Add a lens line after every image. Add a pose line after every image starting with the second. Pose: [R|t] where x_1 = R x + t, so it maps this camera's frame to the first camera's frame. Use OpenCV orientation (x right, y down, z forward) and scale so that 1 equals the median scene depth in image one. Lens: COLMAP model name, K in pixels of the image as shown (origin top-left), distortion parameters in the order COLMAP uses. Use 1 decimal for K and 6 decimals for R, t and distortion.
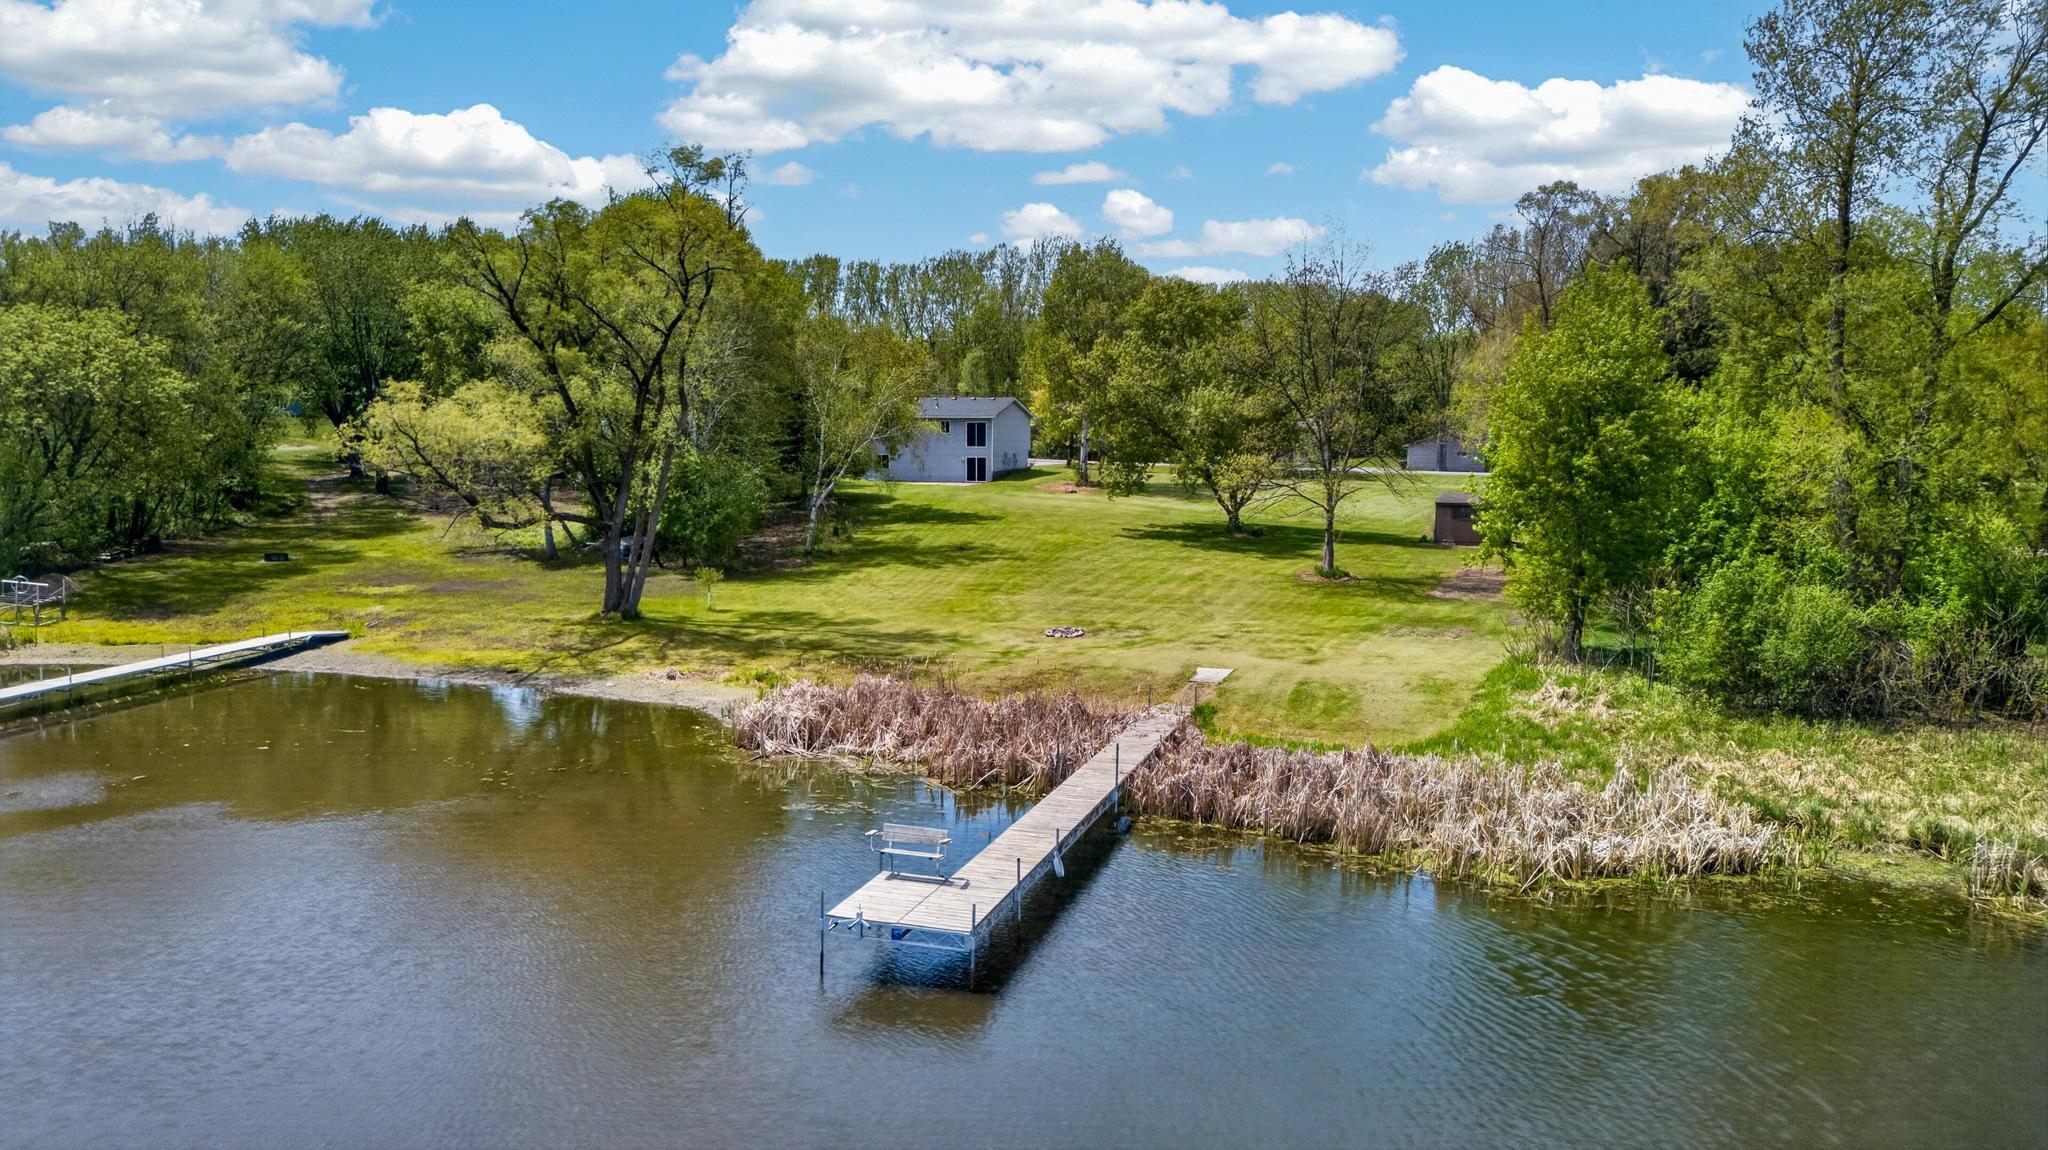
lens RADIAL K [[1443.5, 0, 1024.0], [0, 1443.5, 575.0], [0, 0, 1]] dist [0.104667, -0.117085]
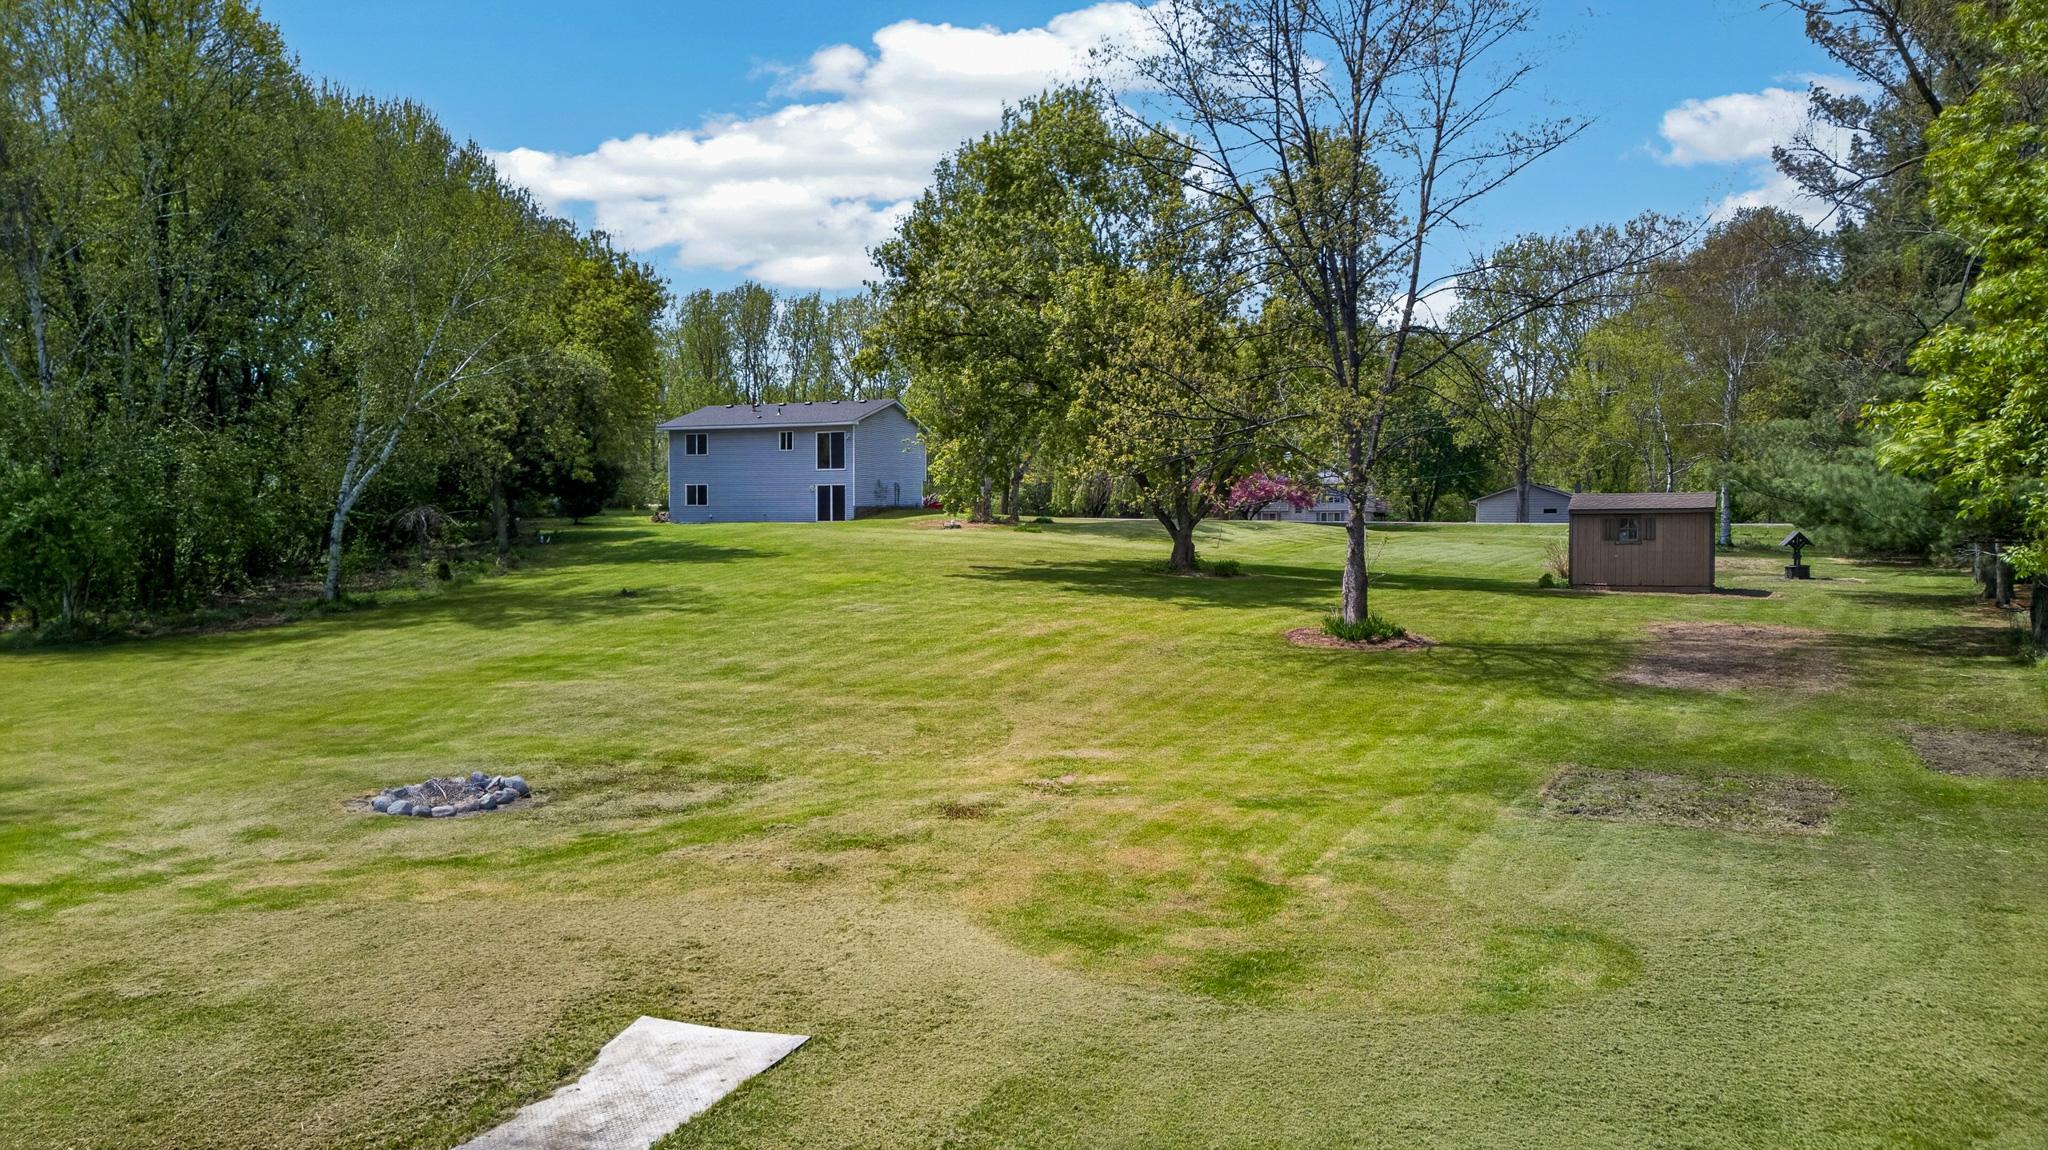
lens RADIAL K [[1443.5, 0, 1024.0], [0, 1443.5, 575.0], [0, 0, 1]] dist [0.104667, -0.117085]
pose [[0.999497, -0.001644, -0.031659, 0.121659], [-0.000695, 0.997277, -0.073748, 0.013426], [0.031694, 0.073733, 0.996774, 0.550742]]
